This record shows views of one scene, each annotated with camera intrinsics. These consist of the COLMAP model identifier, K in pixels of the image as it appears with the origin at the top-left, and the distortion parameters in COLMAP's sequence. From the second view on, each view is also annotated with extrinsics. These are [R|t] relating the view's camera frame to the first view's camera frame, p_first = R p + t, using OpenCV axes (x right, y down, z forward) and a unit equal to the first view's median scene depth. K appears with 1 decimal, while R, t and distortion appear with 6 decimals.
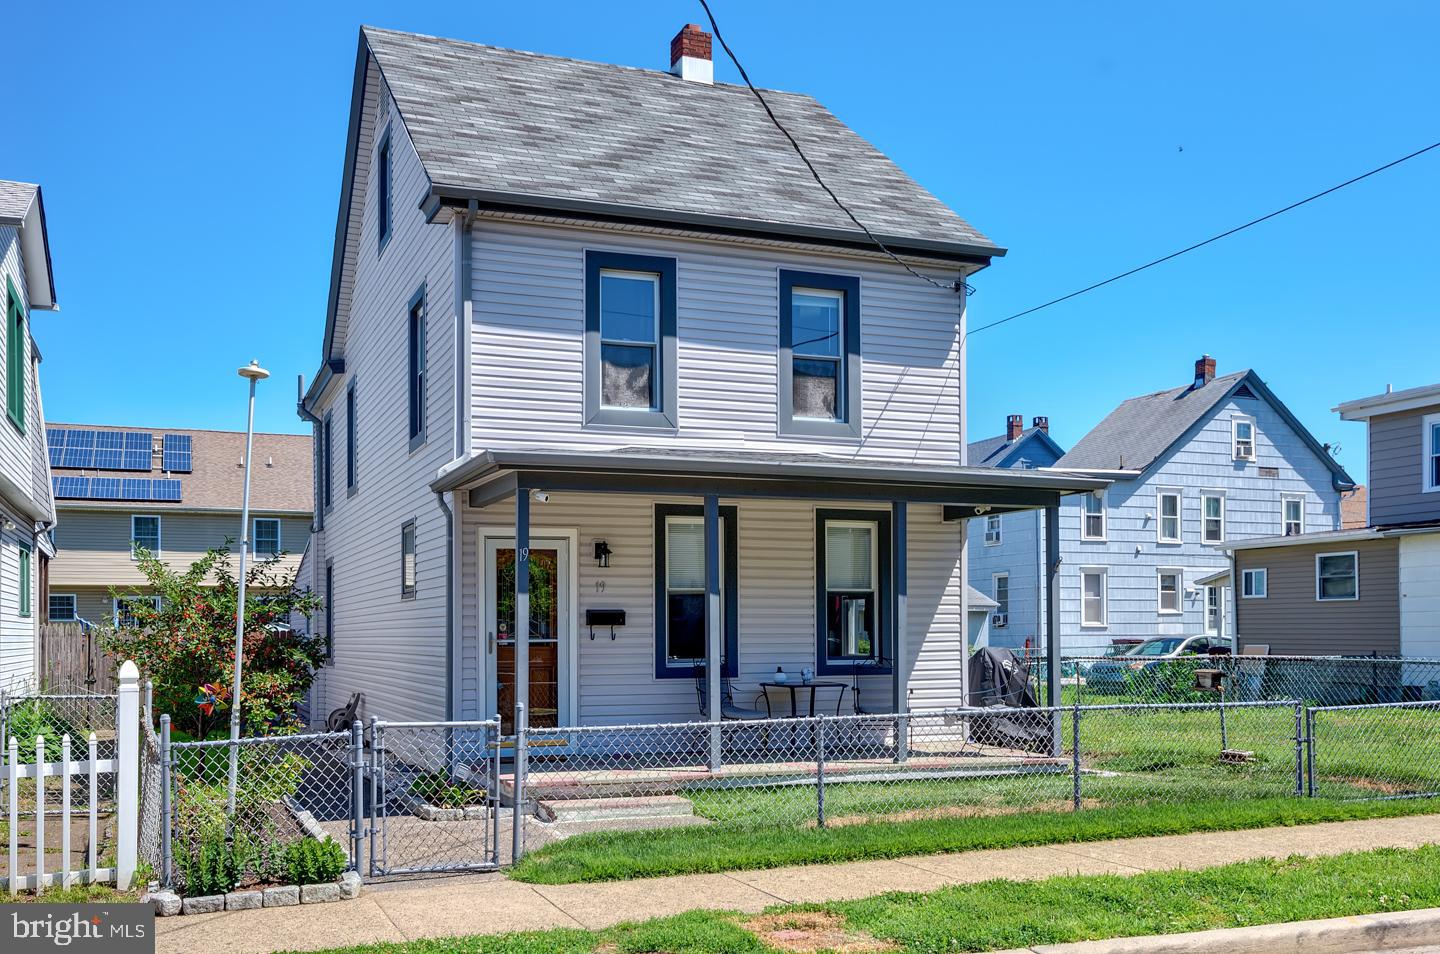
lens RADIAL K [[1183.6, 0, 746.8], [0, 1183.6, 481.1], [0, 0, 1]] dist [0.016000, 0.005921]
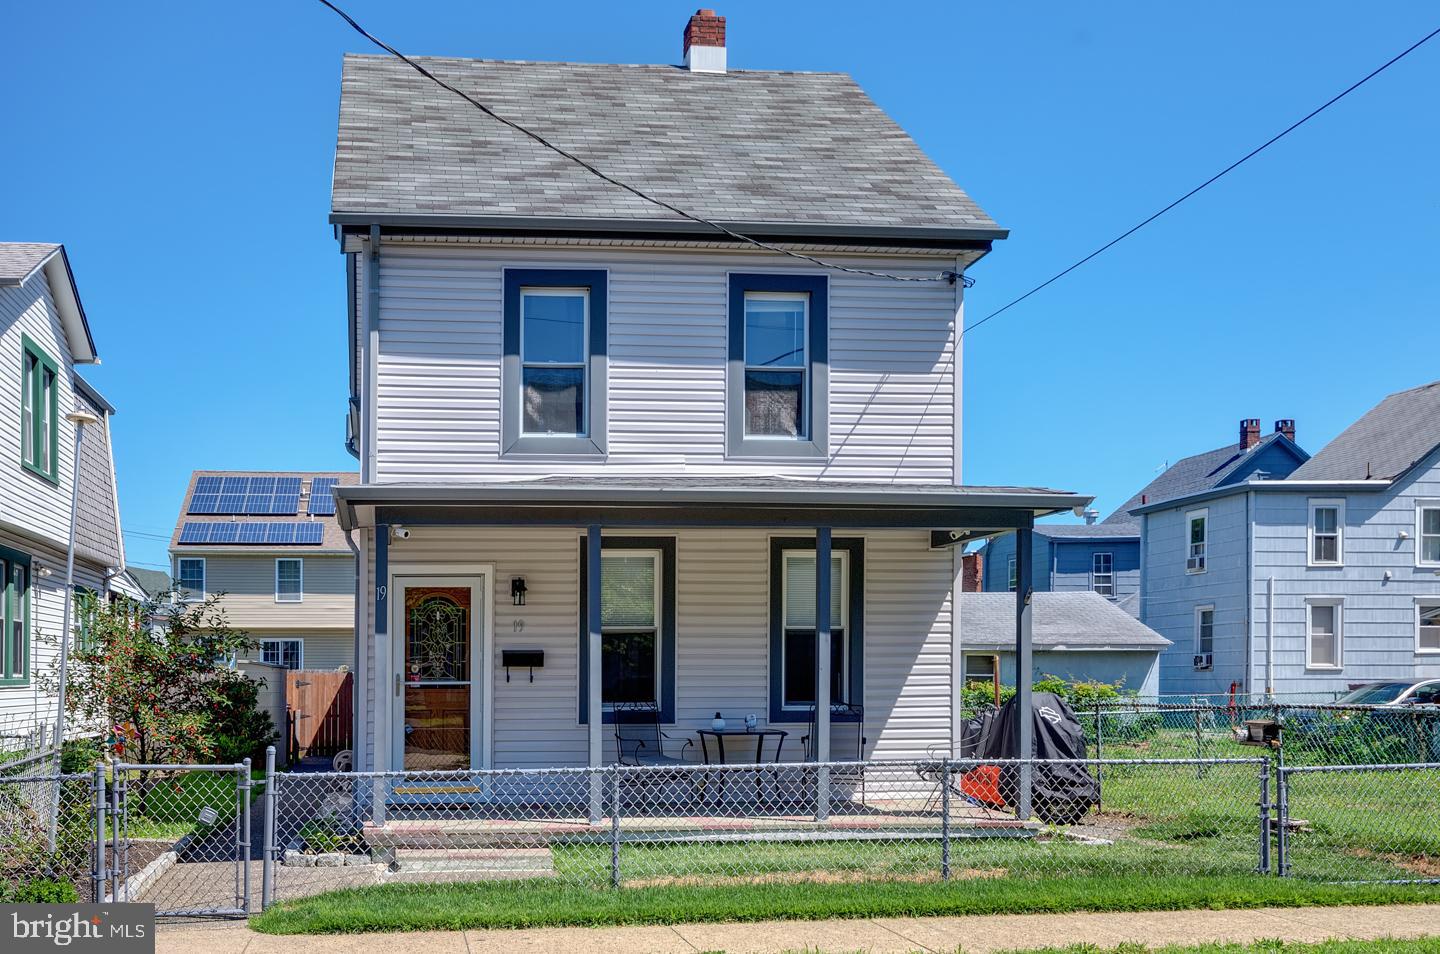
lens RADIAL K [[1289.3, 0, 718.2], [0, 1289.3, 531.7], [0, 0, 1]] dist [0.015076, 0.013012]
pose [[0.970512, -0.025216, -0.239732, 0.253828], [0.029151, 0.999492, 0.012883, 0.005144], [0.239286, -0.019491, 0.970754, 0.039109]]
